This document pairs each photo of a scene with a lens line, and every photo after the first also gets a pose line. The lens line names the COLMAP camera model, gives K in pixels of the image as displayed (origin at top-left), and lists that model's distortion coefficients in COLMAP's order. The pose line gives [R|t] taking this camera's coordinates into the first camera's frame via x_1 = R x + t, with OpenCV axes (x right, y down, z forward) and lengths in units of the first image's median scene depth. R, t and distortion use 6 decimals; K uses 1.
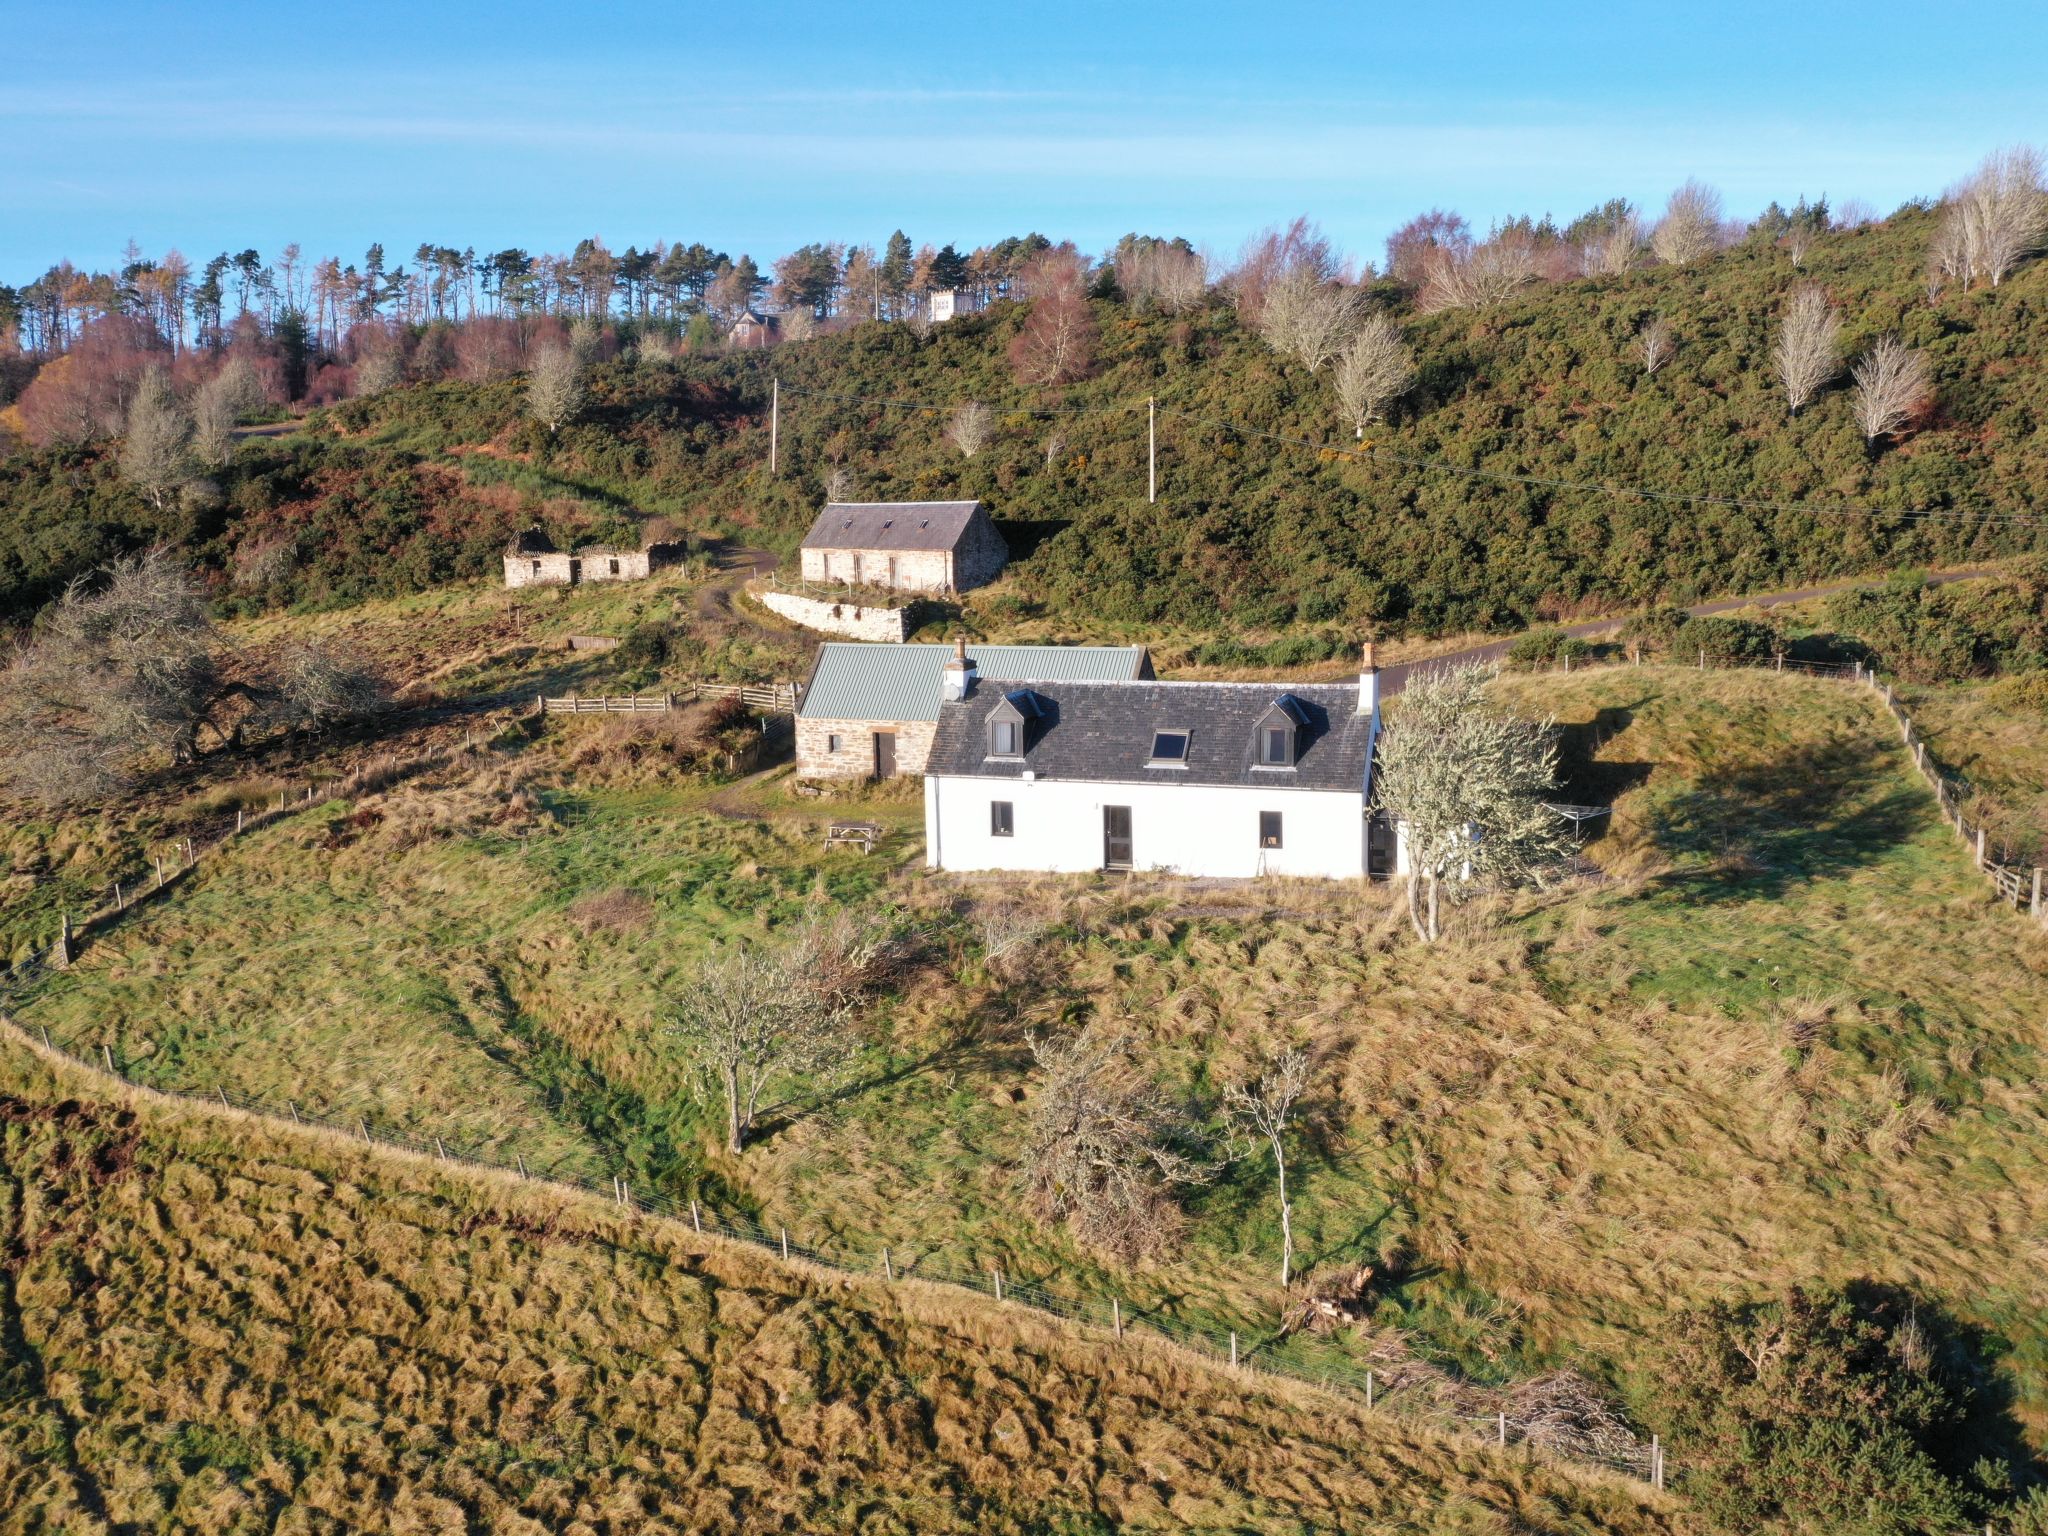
lens RADIAL K [[1829.7, 0, 1016.2], [0, 1829.7, 766.0], [0, 0, 1]] dist [0.008698, 0.011852]
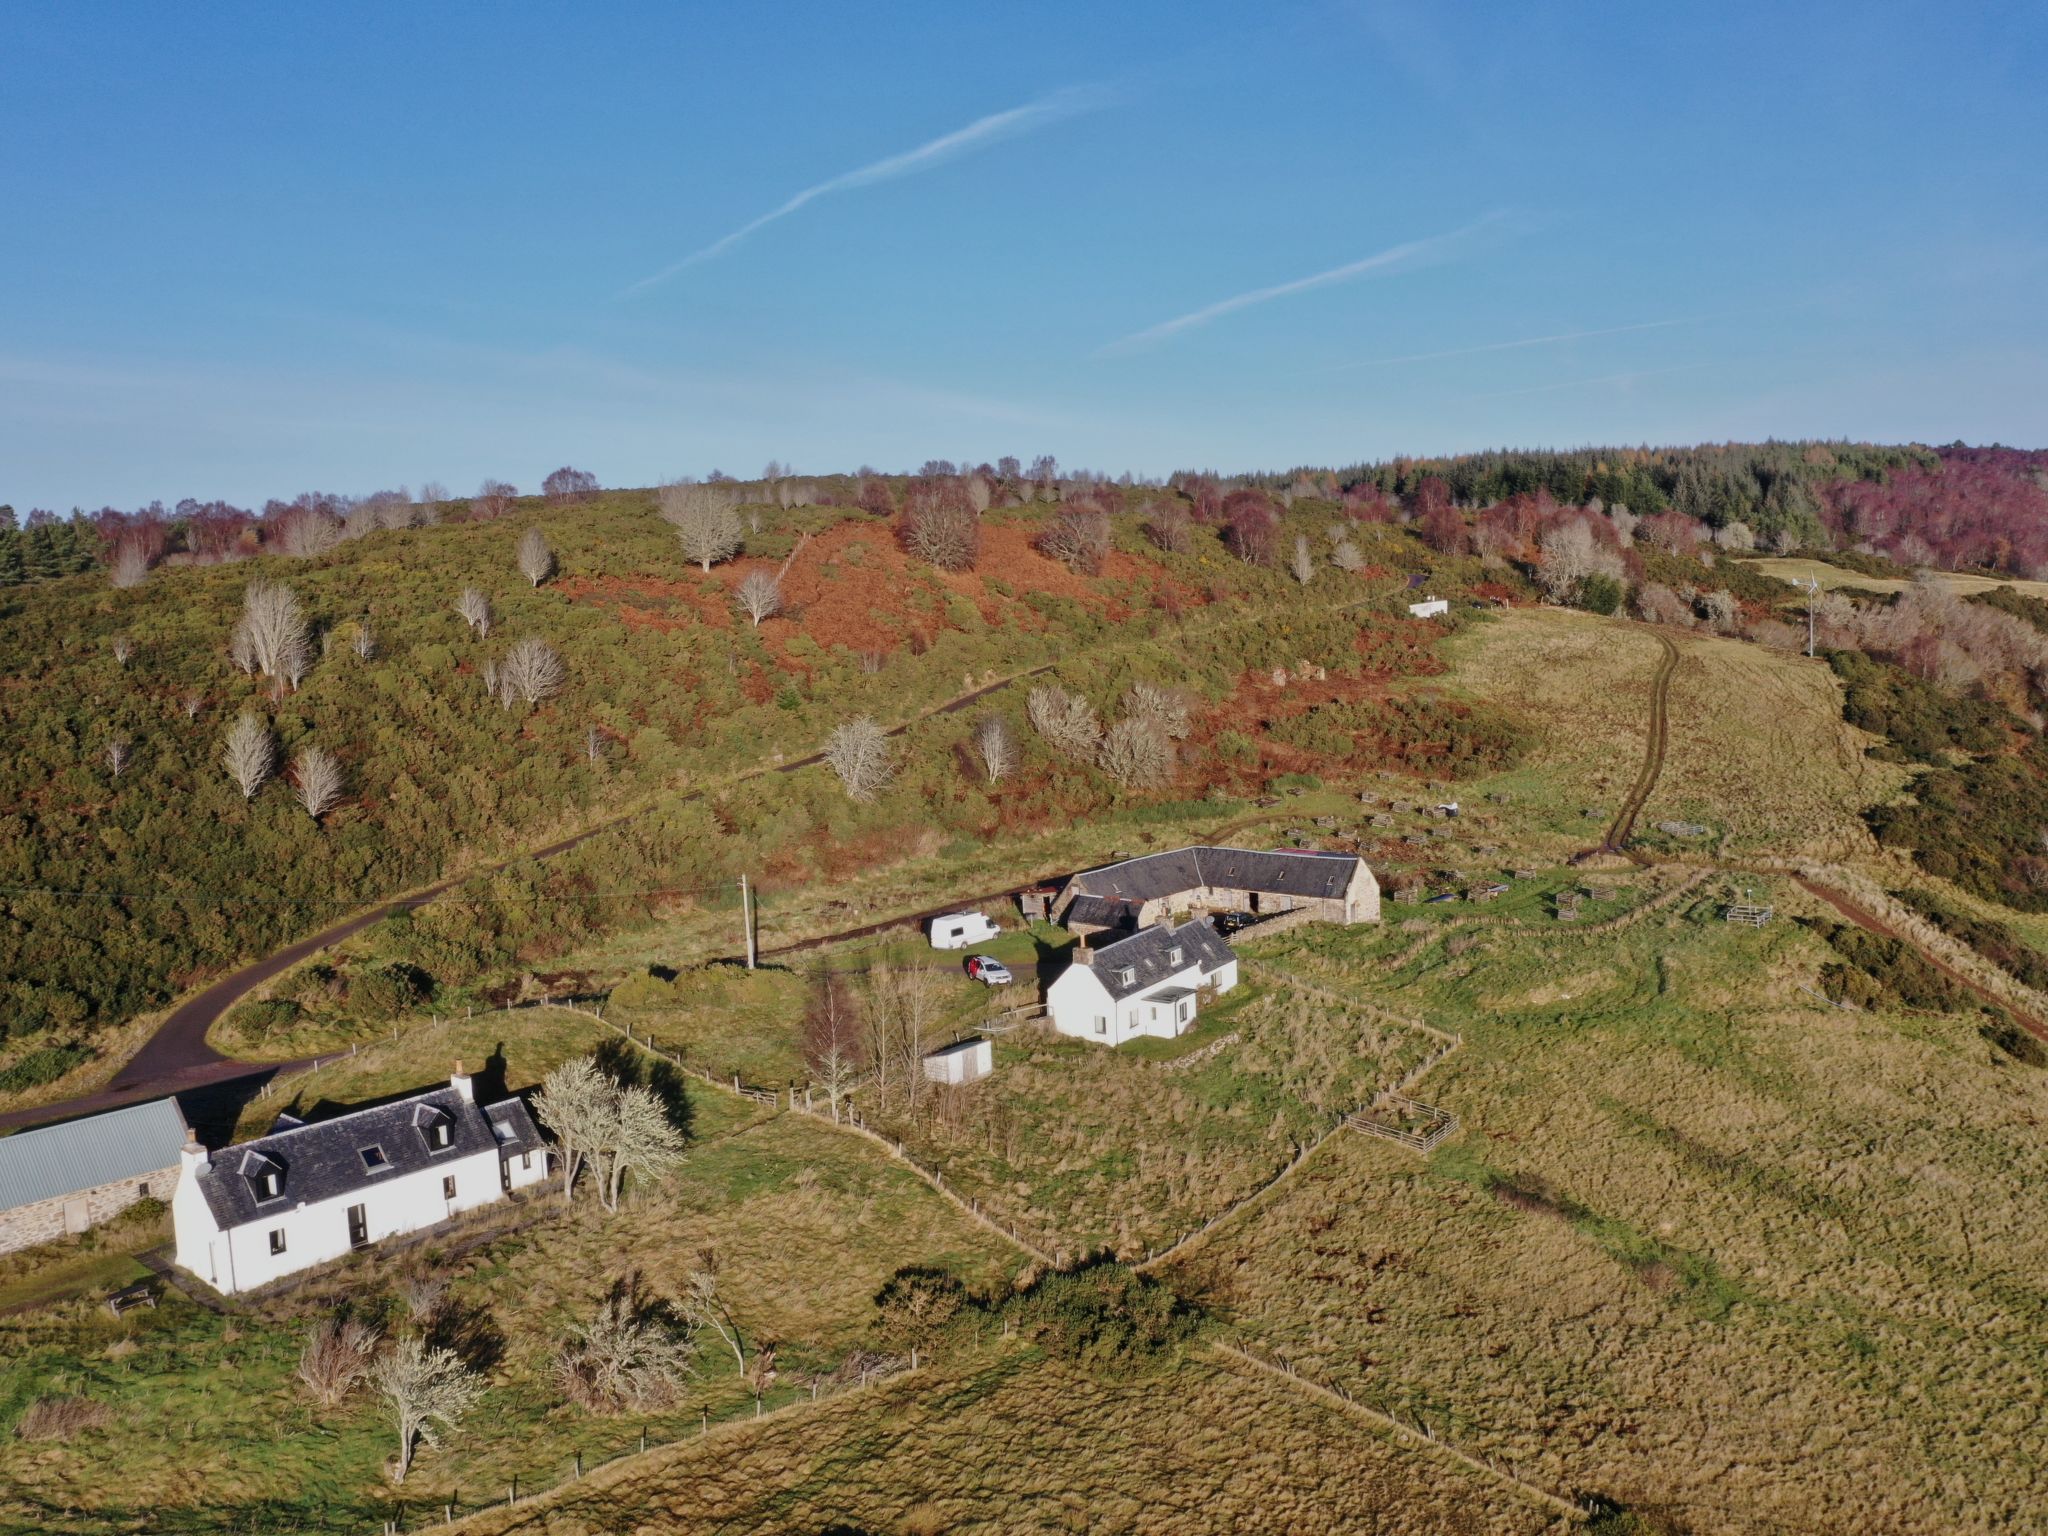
lens RADIAL K [[1829.7, 0, 1022.8], [0, 1829.7, 759.0], [0, 0, 1]] dist [0.008698, 0.011852]
pose [[0.407180, -0.104038, 0.907403, -0.843395], [0.180203, 0.983113, 0.031856, -0.231172], [-0.895394, 0.150546, 0.419052, -0.156207]]
